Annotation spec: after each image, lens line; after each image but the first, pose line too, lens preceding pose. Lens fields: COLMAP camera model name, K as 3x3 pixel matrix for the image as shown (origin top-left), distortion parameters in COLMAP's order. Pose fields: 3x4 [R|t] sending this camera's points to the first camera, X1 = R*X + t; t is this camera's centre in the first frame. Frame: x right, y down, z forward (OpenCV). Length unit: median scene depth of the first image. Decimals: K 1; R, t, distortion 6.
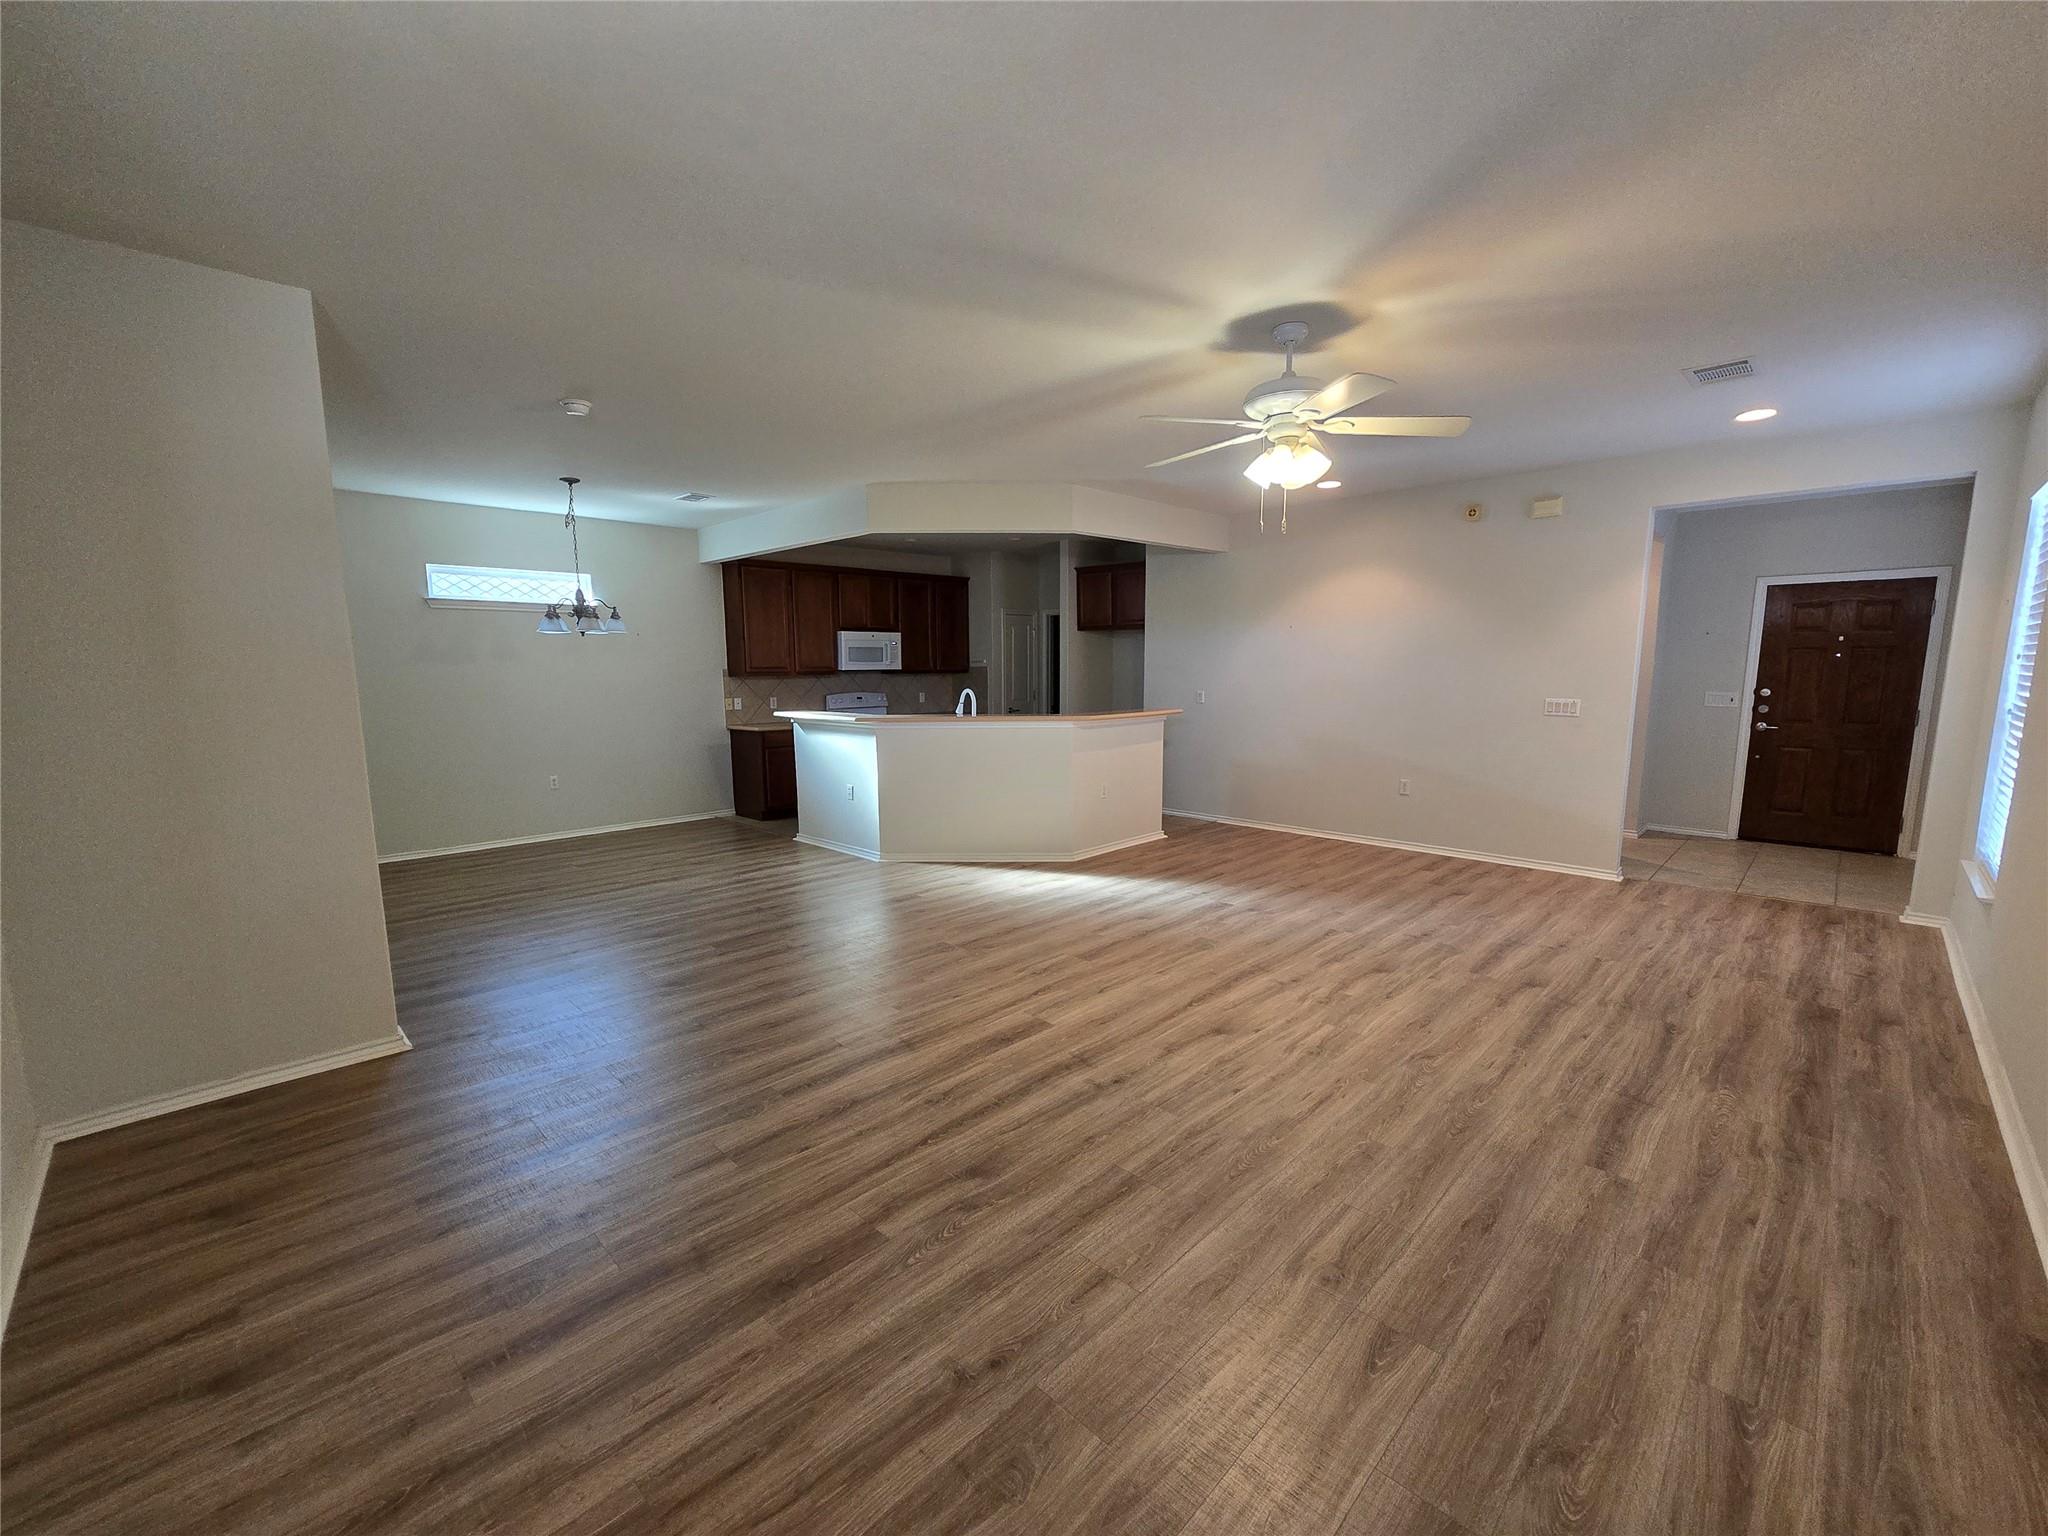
lens RADIAL K [[836.6, 0, 1022.9], [0, 836.6, 785.1], [0, 0, 1]] dist [-0.006082, 0.002438]
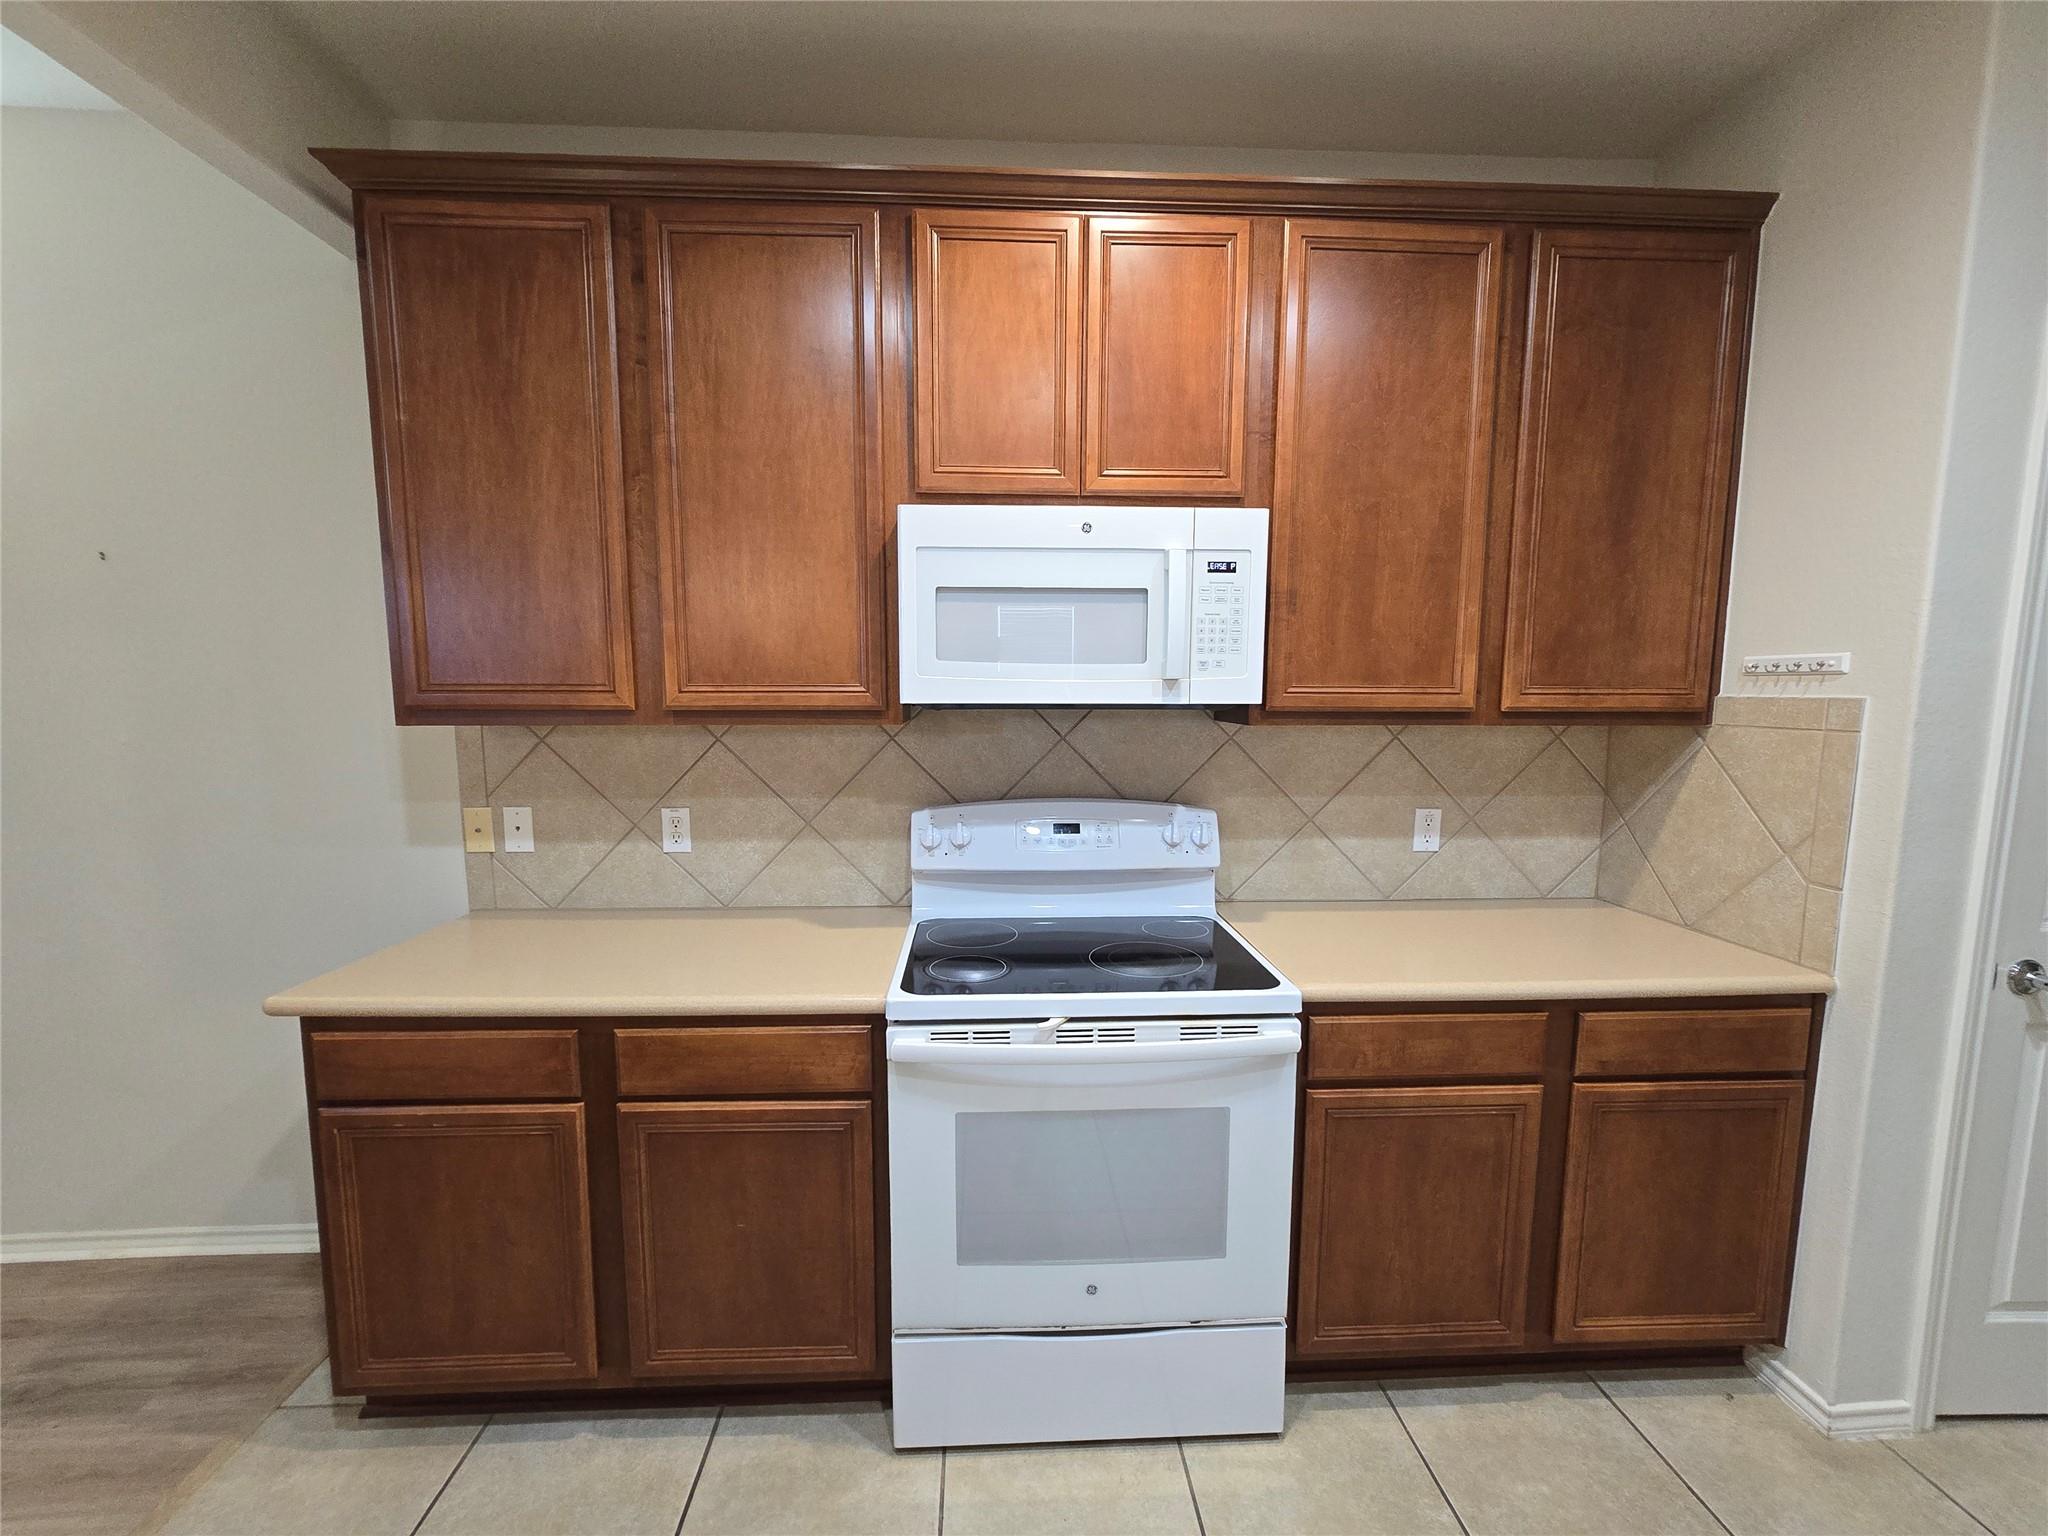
lens RADIAL K [[836.6, 0, 920.7], [0, 836.6, 776.9], [0, 0, 1]] dist [-0.006082, 0.002438]
pose [[0.747948, 0.086158, -0.658142, -0.160578], [-0.098571, 0.994963, 0.018231, -0.245207], [0.656398, 0.051238, 0.752673, 1.687411]]
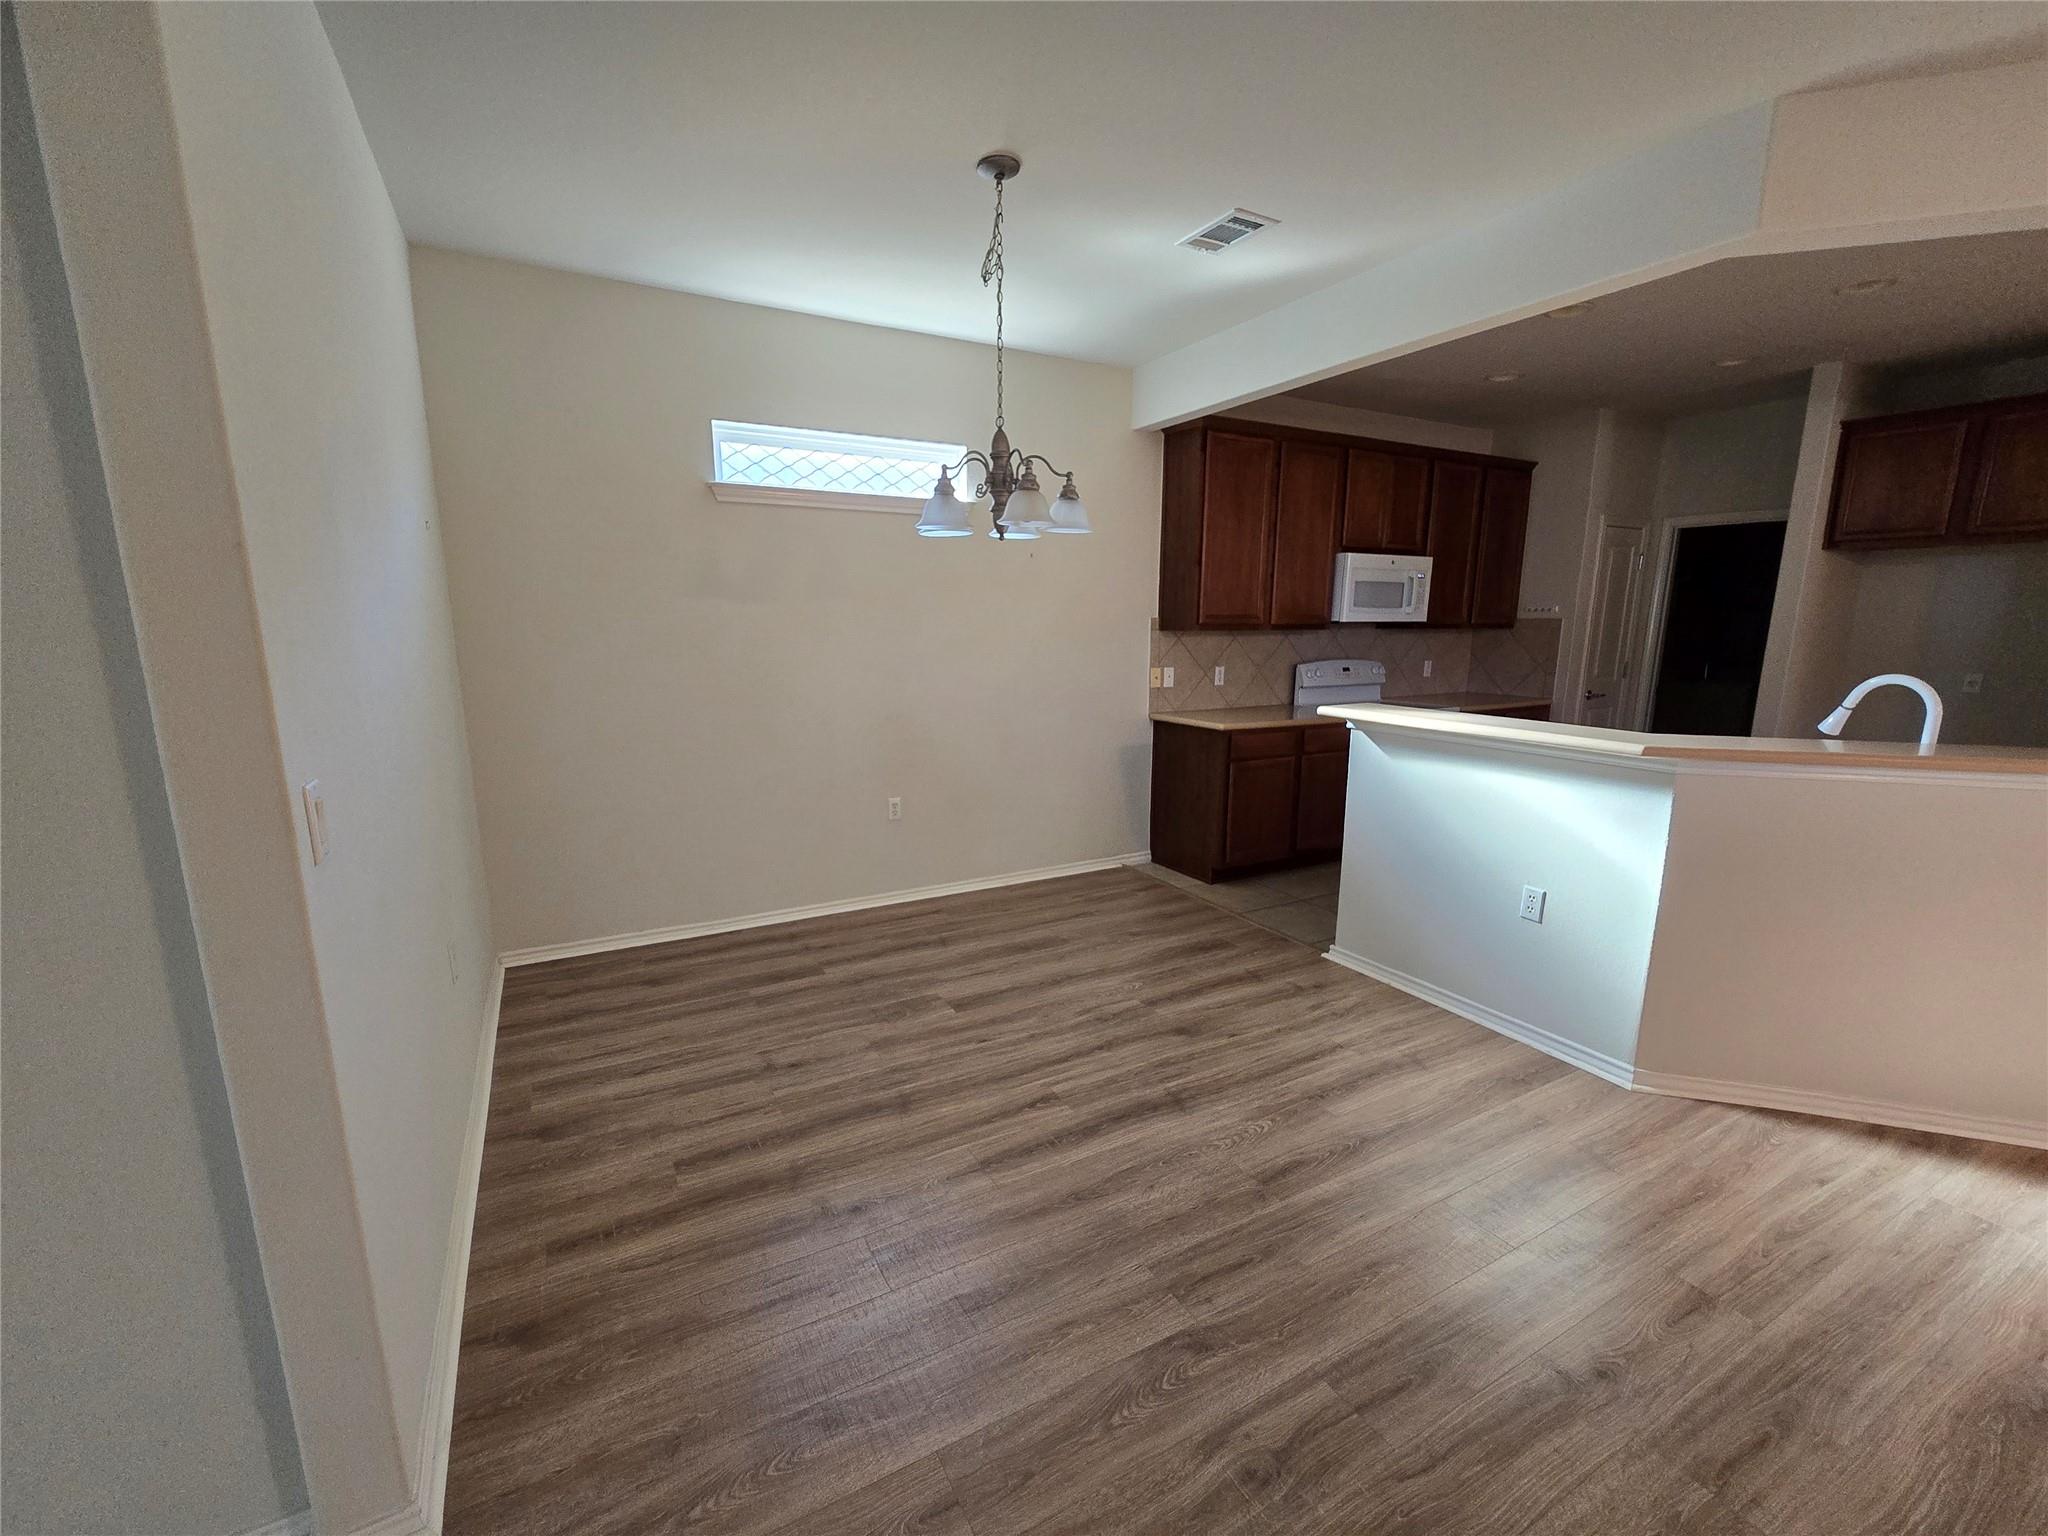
lens RADIAL K [[836.6, 0, 1023.6], [0, 836.6, 777.6], [0, 0, 1]] dist [-0.006082, 0.002438]
pose [[0.958203, 0.061059, -0.279498, -0.510759], [-0.047564, 0.997363, 0.054819, -0.101866], [0.282108, -0.039234, 0.958580, 0.759289]]
